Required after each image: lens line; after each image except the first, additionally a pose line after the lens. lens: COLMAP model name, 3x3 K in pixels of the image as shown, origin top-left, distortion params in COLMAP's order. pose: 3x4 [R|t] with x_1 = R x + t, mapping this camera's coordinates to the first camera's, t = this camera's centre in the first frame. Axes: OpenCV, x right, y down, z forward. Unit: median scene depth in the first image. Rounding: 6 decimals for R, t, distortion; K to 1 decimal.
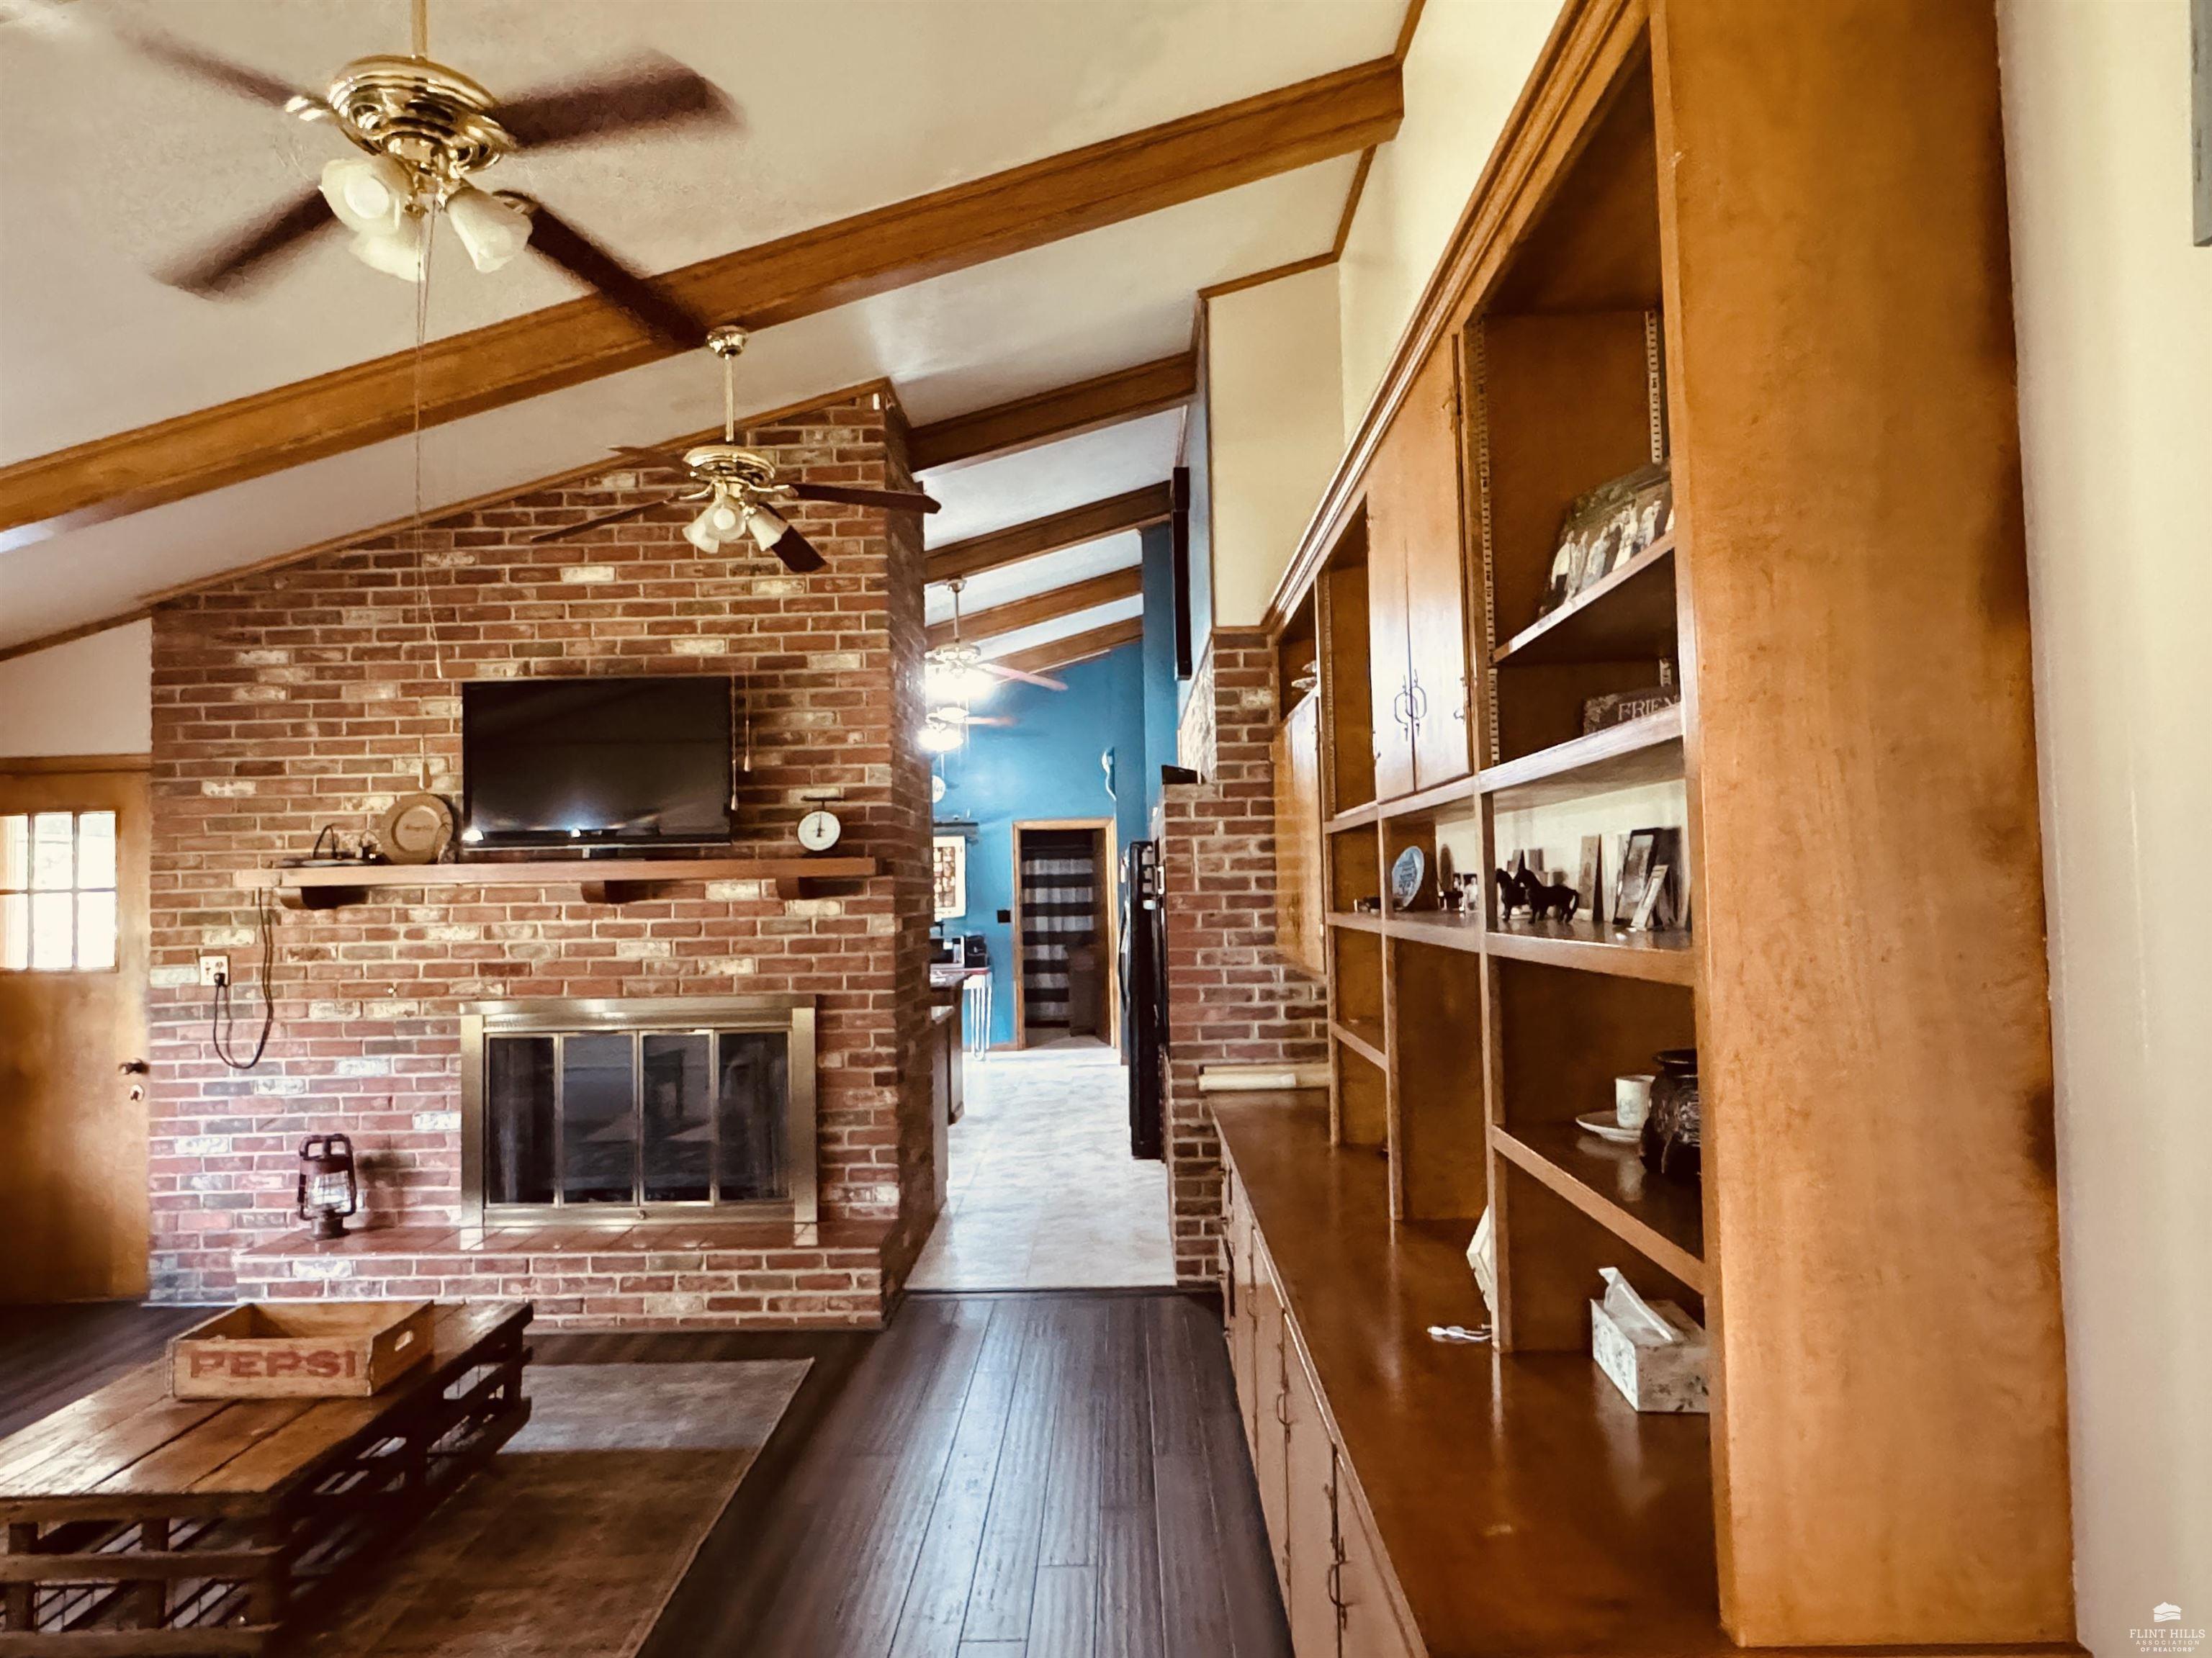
lens RADIAL K [[1360.6, 0, 1099.6], [0, 1360.6, 830.7], [0, 0, 1]] dist [-0.003971, -0.000100]
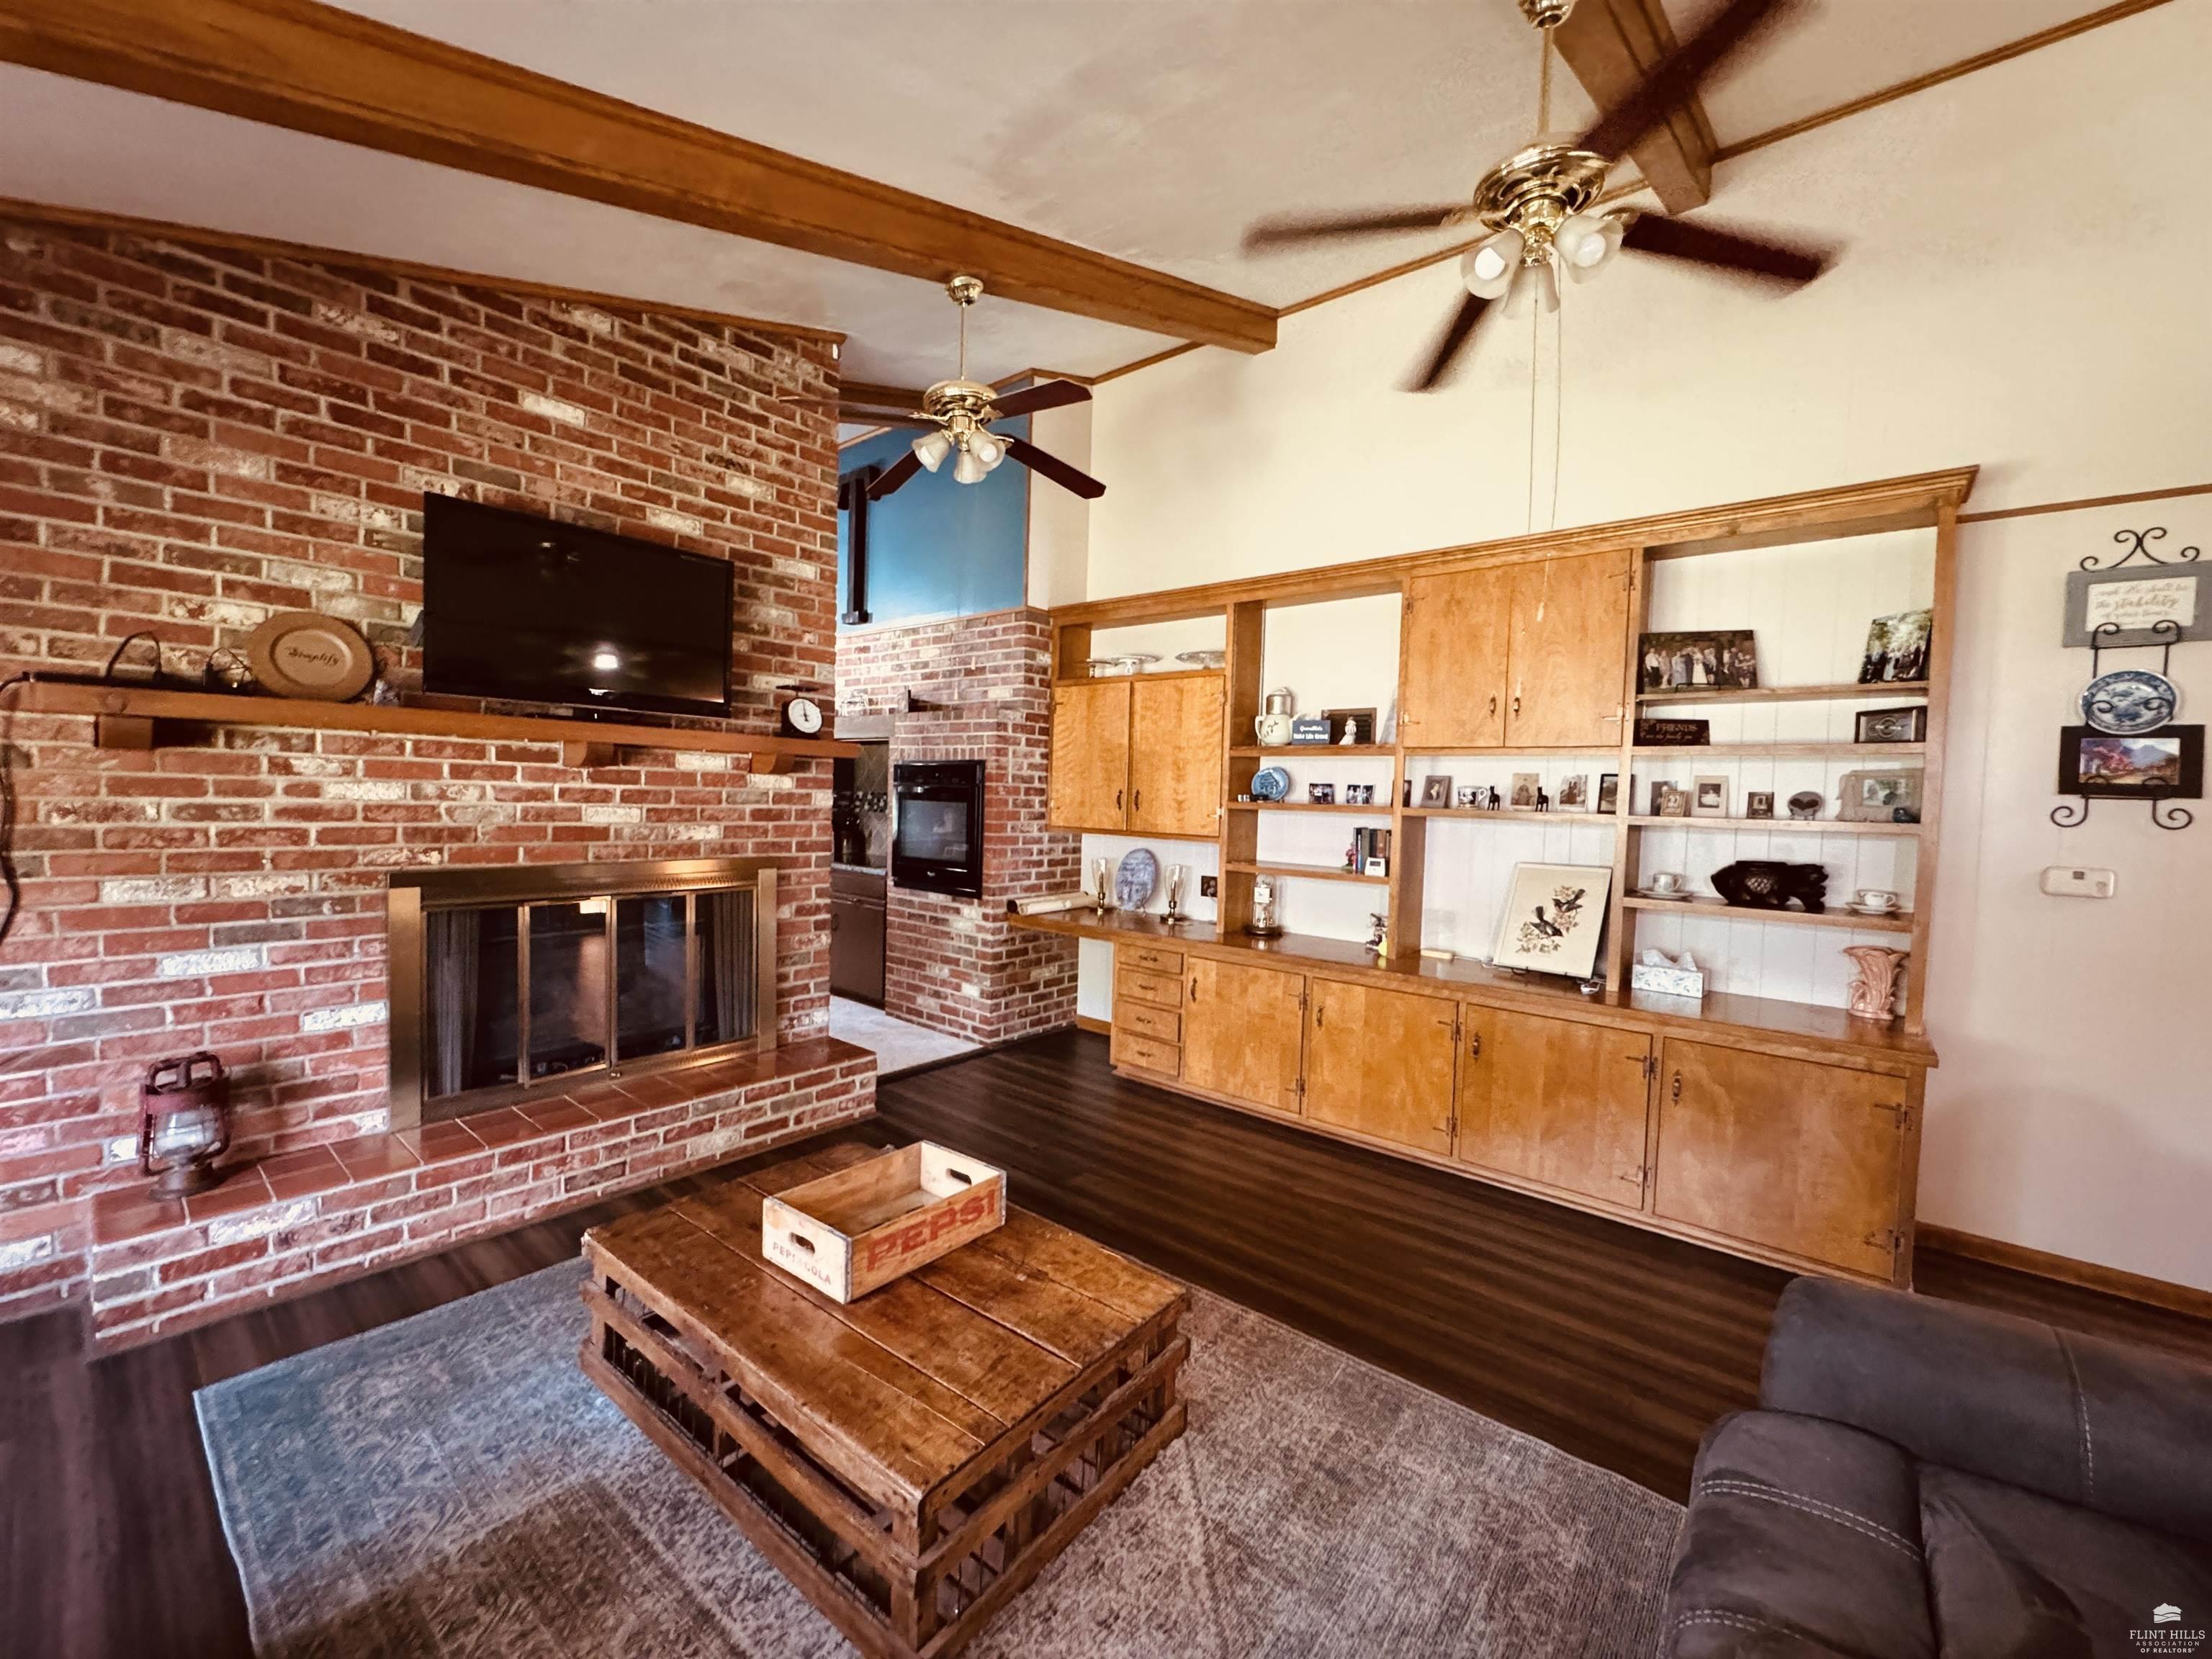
lens RADIAL K [[885.0, 0, 1103.1], [0, 885.0, 827.7], [0, 0, 1]] dist [-0.001339, 0.000182]
pose [[0.627079, 0.008220, 0.778912, -0.613622], [-0.075704, 0.995854, 0.050437, 0.036441], [-0.775268, -0.090595, 0.625102, 0.312764]]
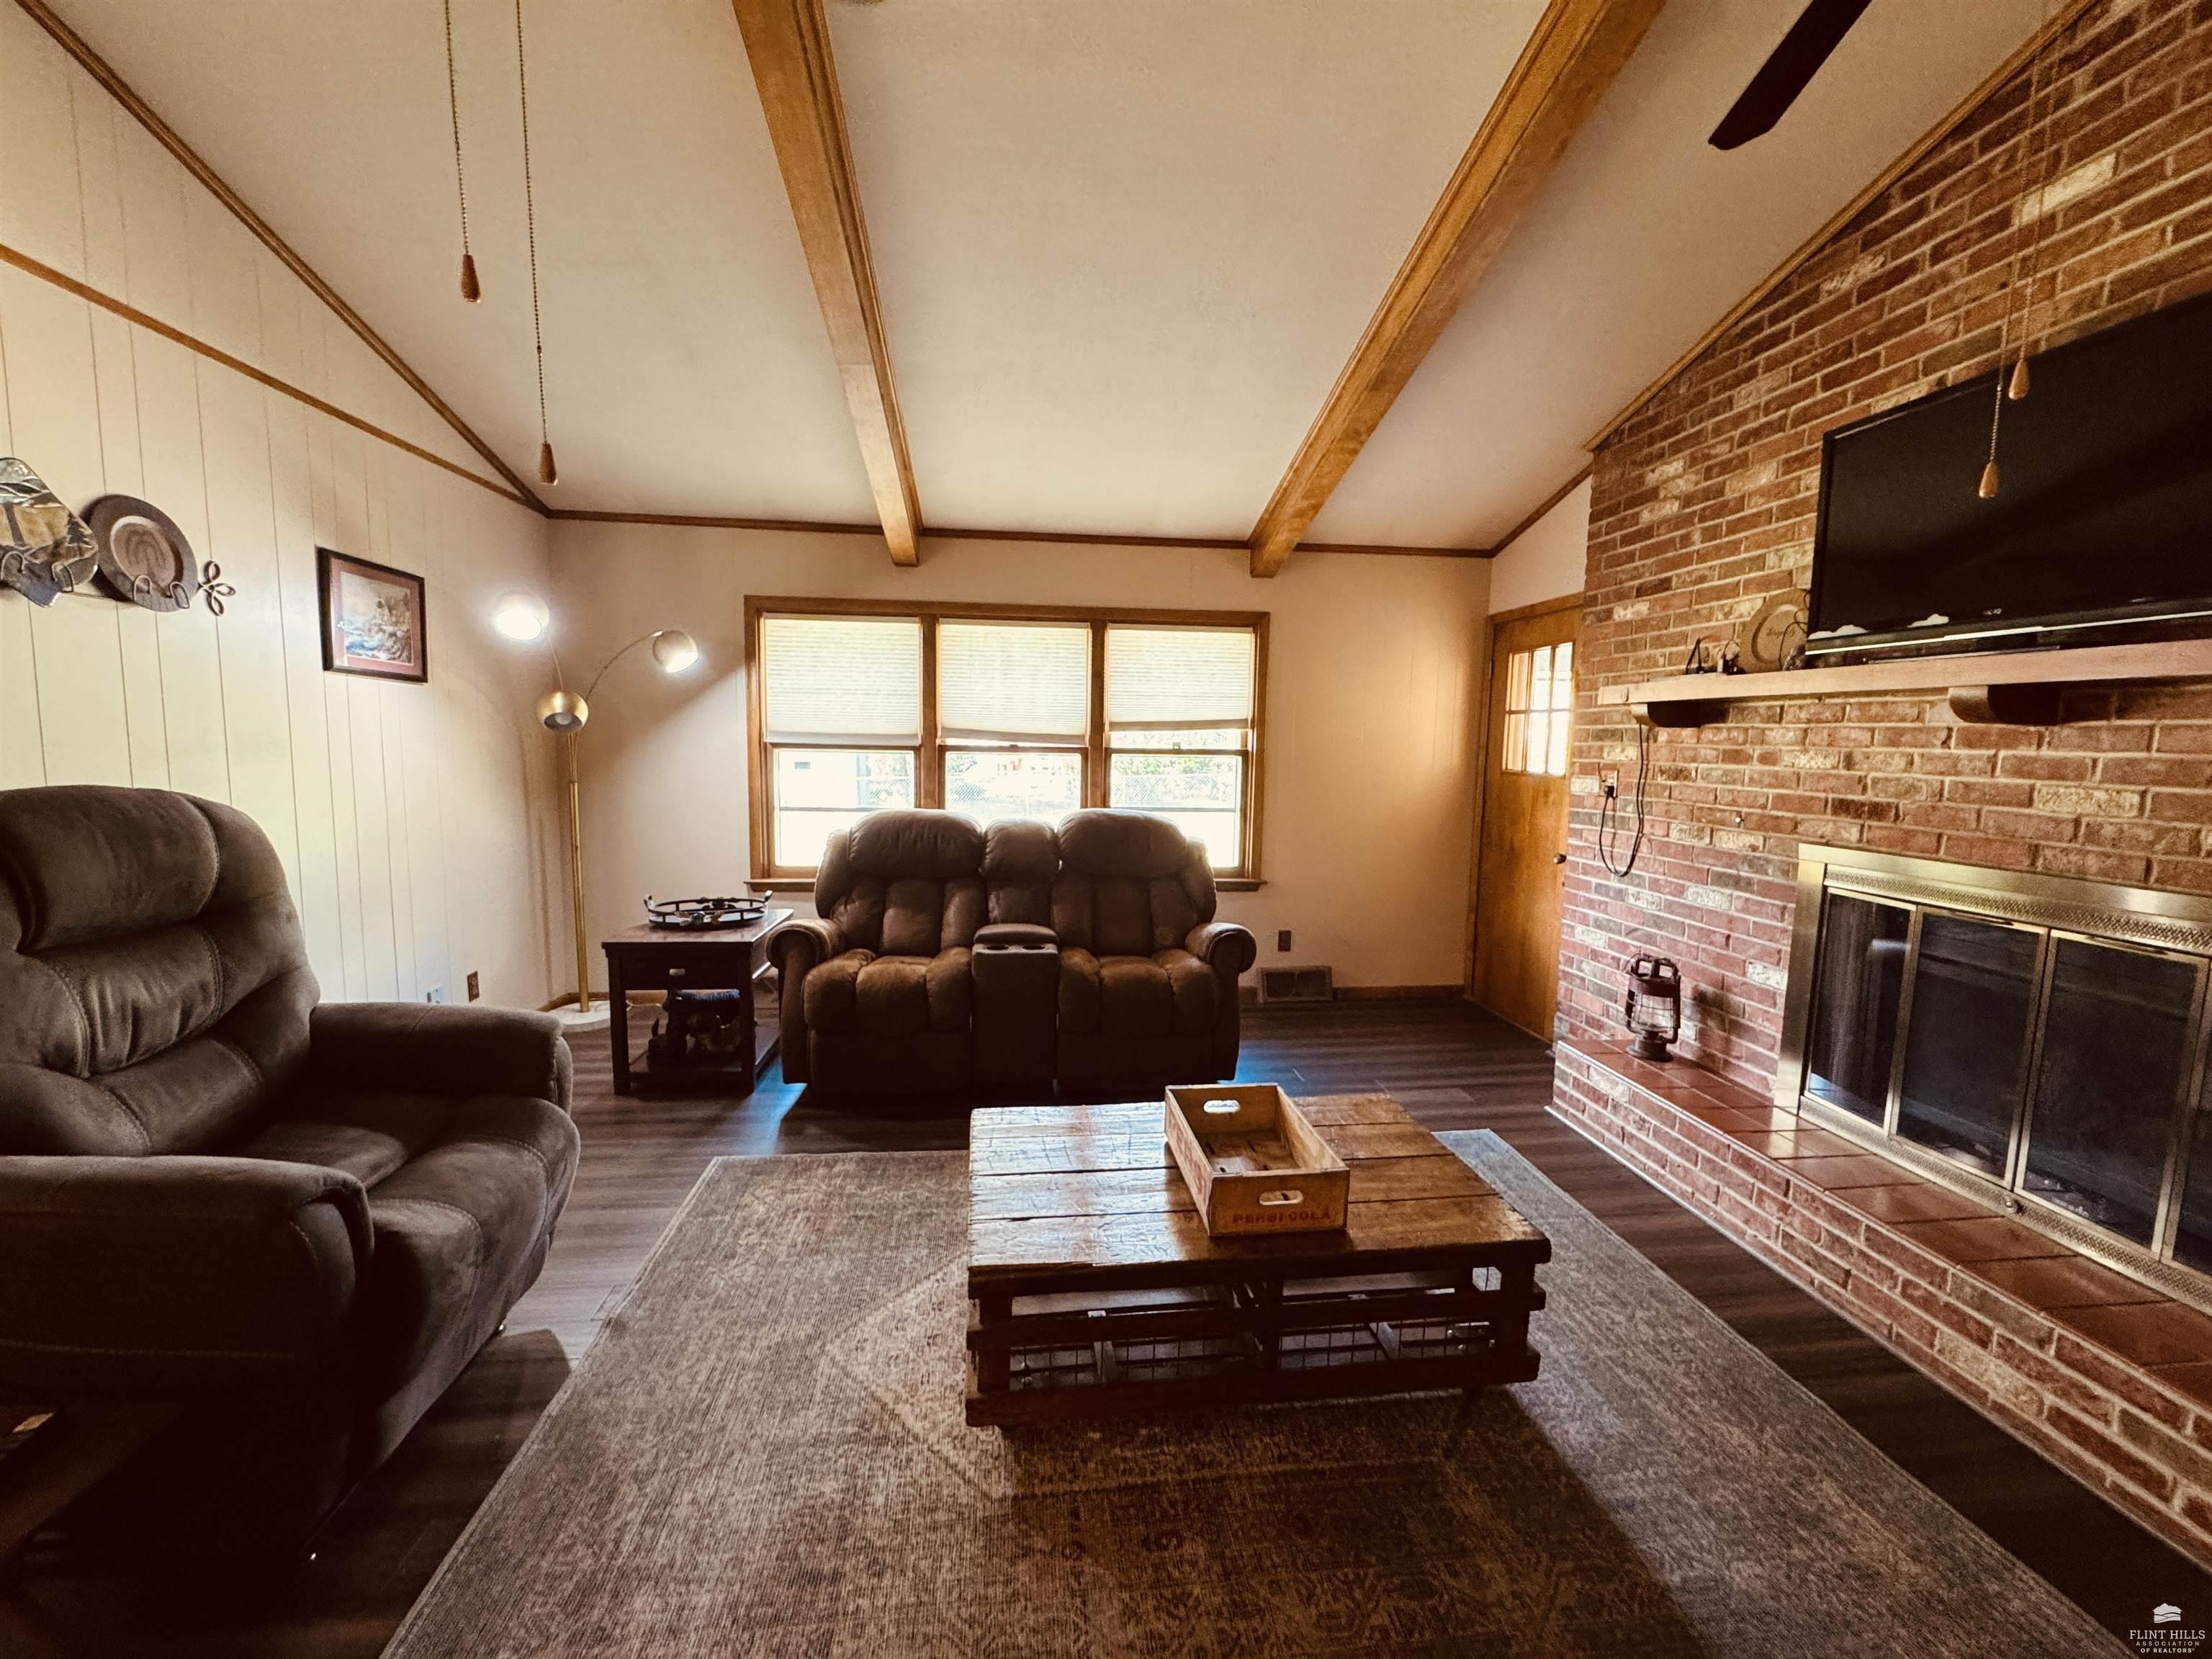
lens RADIAL K [[885.0, 0, 1103.8], [0, 885.0, 827.3], [0, 0, 1]] dist [-0.001339, 0.000182]
pose [[0.121986, 0.124967, -0.984633, 0.003324], [0.019818, 0.991538, 0.128298, 0.039203], [0.992334, -0.035164, 0.118477, 0.513856]]
